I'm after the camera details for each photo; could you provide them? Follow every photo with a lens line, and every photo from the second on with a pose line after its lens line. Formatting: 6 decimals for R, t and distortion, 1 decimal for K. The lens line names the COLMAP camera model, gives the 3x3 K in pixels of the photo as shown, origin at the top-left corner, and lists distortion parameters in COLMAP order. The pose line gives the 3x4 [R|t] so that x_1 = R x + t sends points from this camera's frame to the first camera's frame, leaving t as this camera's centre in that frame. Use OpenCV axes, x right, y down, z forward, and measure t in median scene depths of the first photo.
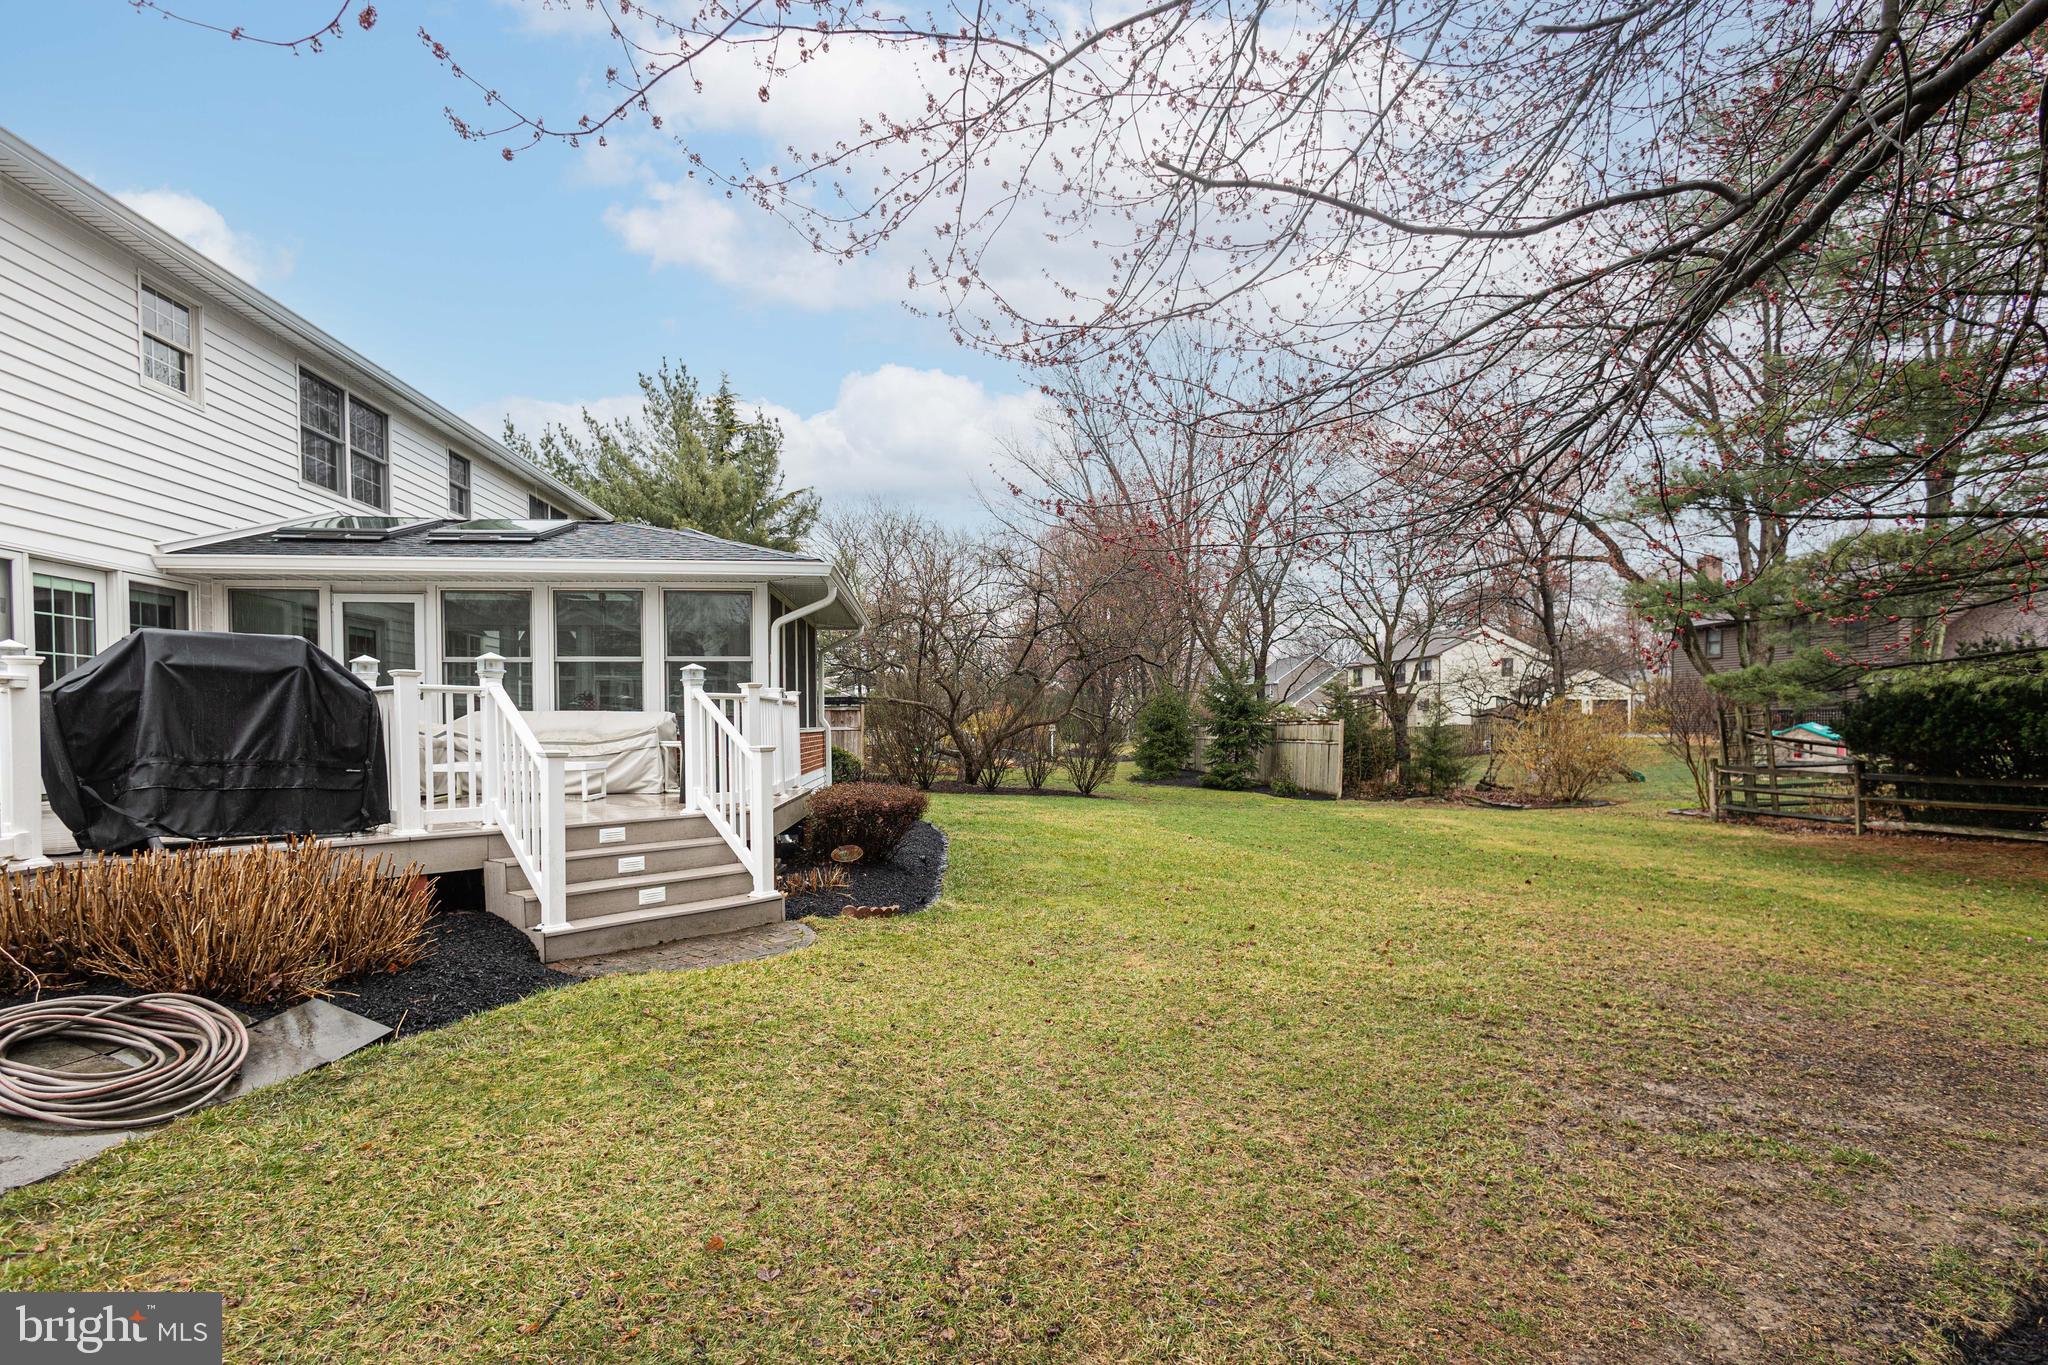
lens RADIAL K [[956.0, 0, 999.0], [0, 956.0, 743.5], [0, 0, 1]] dist [-0.000712, -0.000121]
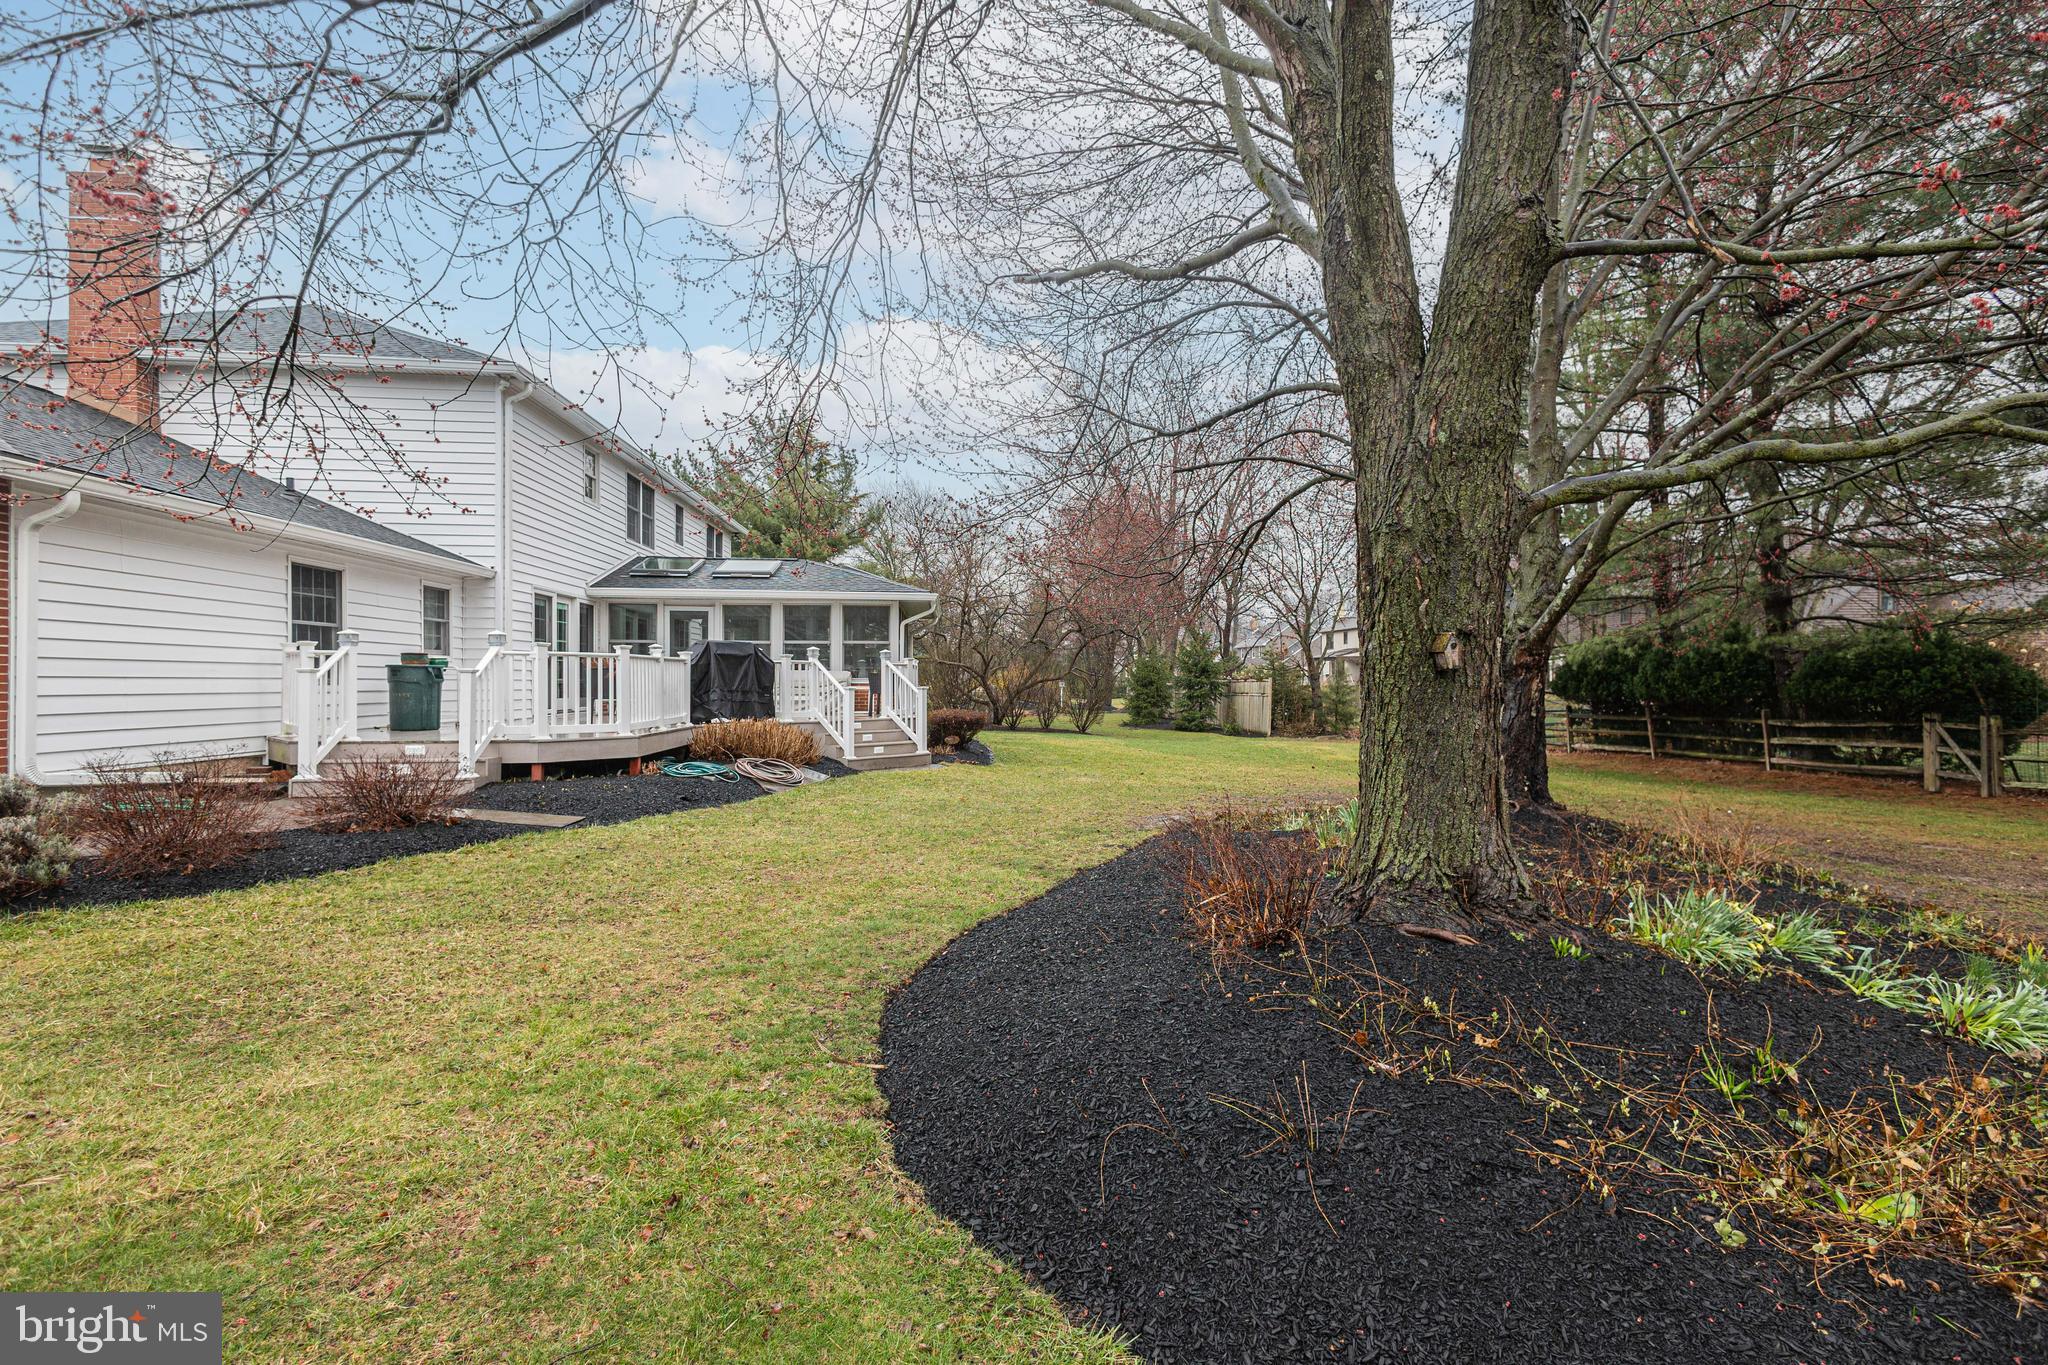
lens RADIAL K [[932.6, 0, 1024.0], [0, 932.6, 682.5], [0, 0, 1]] dist [0.002373, 0.000325]
pose [[0.999913, 0.006562, 0.011484, -0.017498], [-0.006346, 0.999803, -0.018804, 0.018310], [-0.011605, 0.018730, 0.999757, -0.716909]]
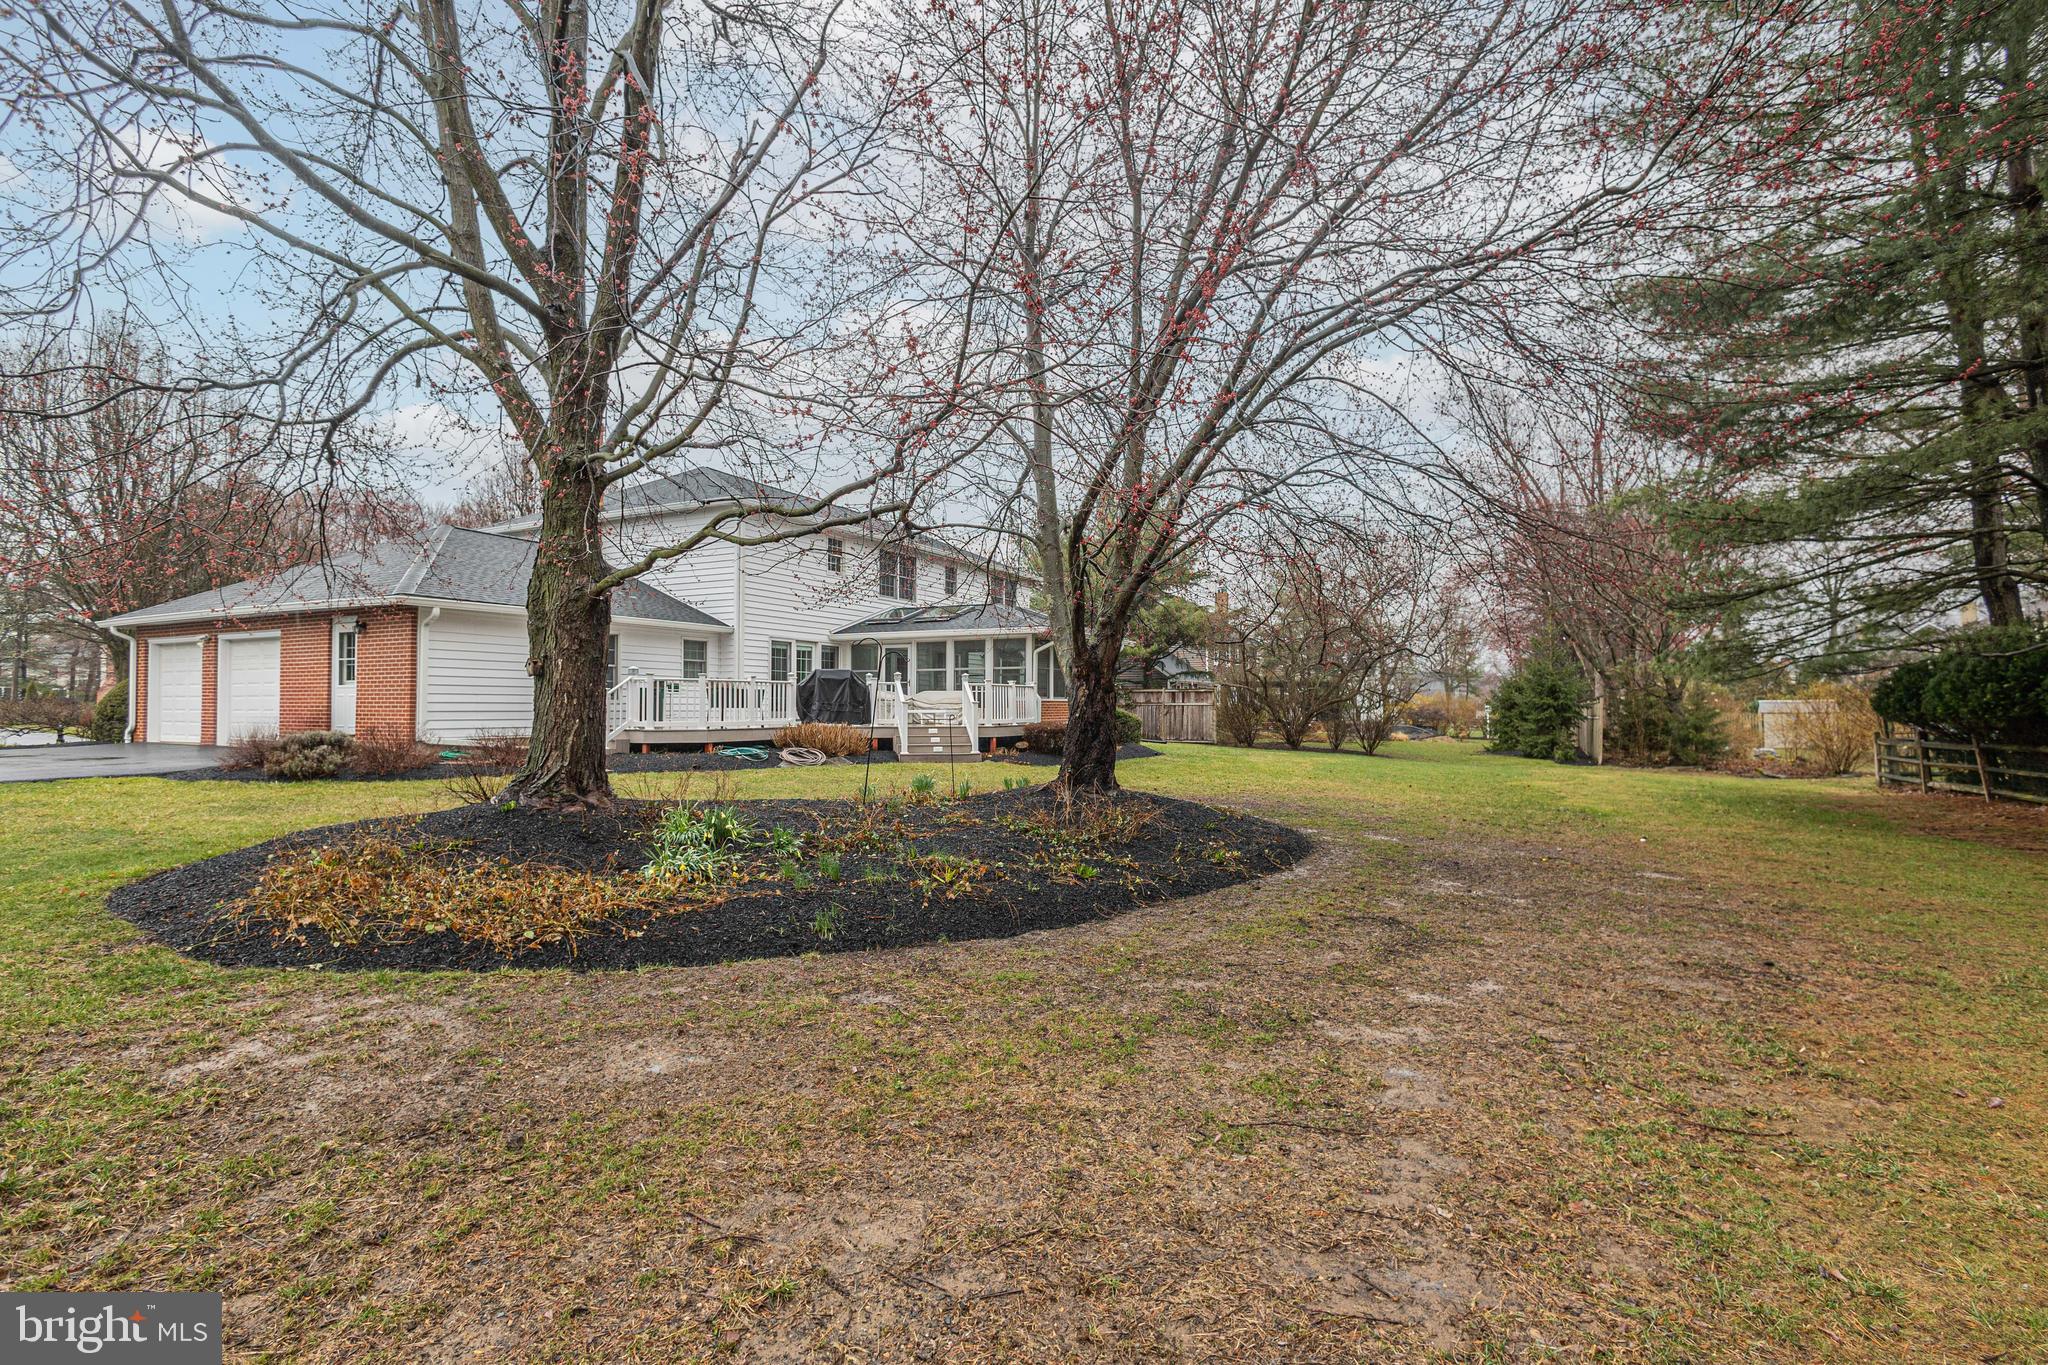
lens RADIAL K [[932.6, 0, 1024.0], [0, 932.6, 682.5], [0, 0, 1]] dist [0.002373, 0.000325]
pose [[0.852600, -0.010645, -0.522456, 0.797515], [-0.014183, 0.998953, -0.043500, 0.038588], [0.522372, 0.044499, 0.851556, -0.790144]]
